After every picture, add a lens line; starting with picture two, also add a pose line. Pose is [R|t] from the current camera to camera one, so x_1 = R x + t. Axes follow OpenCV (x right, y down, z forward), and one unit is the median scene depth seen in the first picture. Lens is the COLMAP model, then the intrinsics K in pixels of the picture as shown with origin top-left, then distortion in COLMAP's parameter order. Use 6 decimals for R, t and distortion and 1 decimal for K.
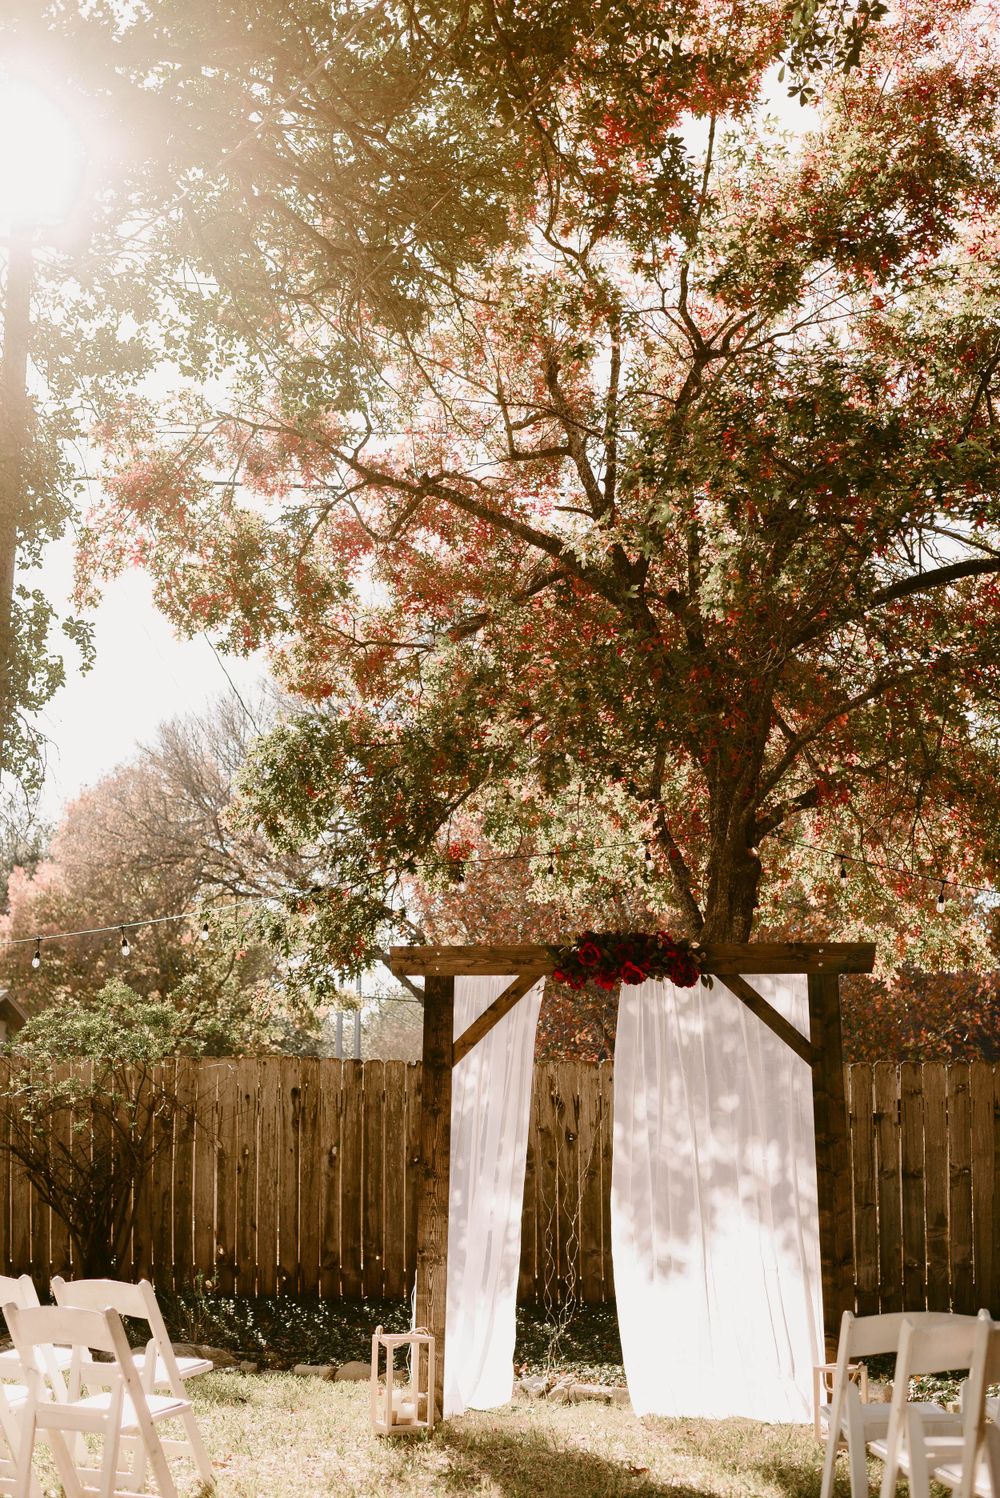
lens RADIAL K [[2259.7, 0, 510.6], [0, 2259.7, 692.4], [0, 0, 1]] dist [0.010625, 0.000000]
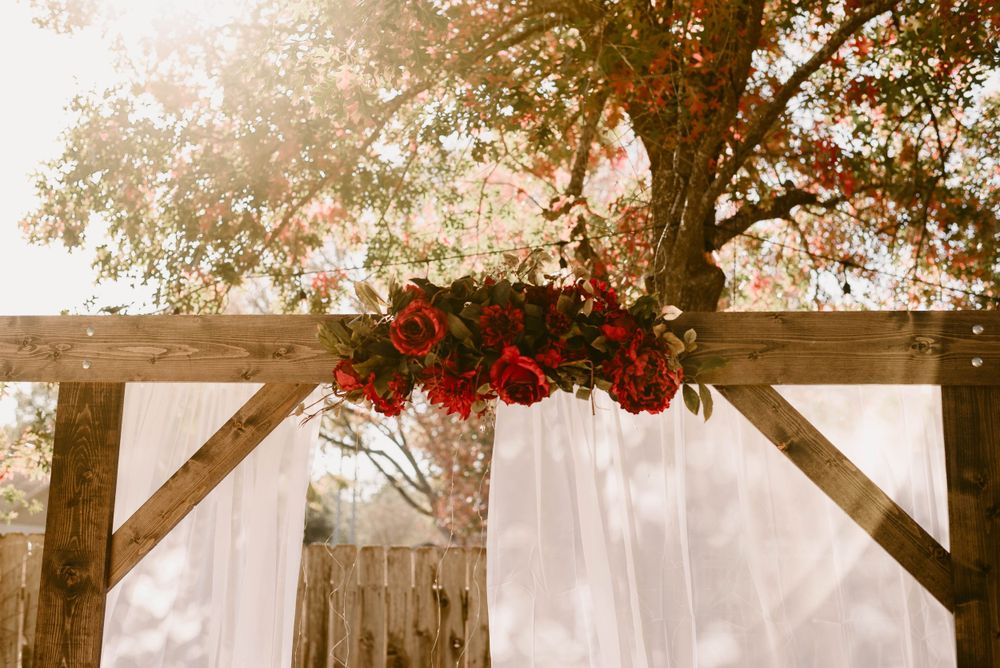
lens RADIAL K [[1508.5, 0, 473.8], [0, 1508.5, 276.8], [0, 0, 1]] dist [0.010625, 0.000000]
pose [[0.999659, 0.024221, 0.009712, 0.032437], [-0.024126, 0.999662, -0.009714, 0.083702], [-0.009944, 0.009477, 0.999906, 0.554555]]
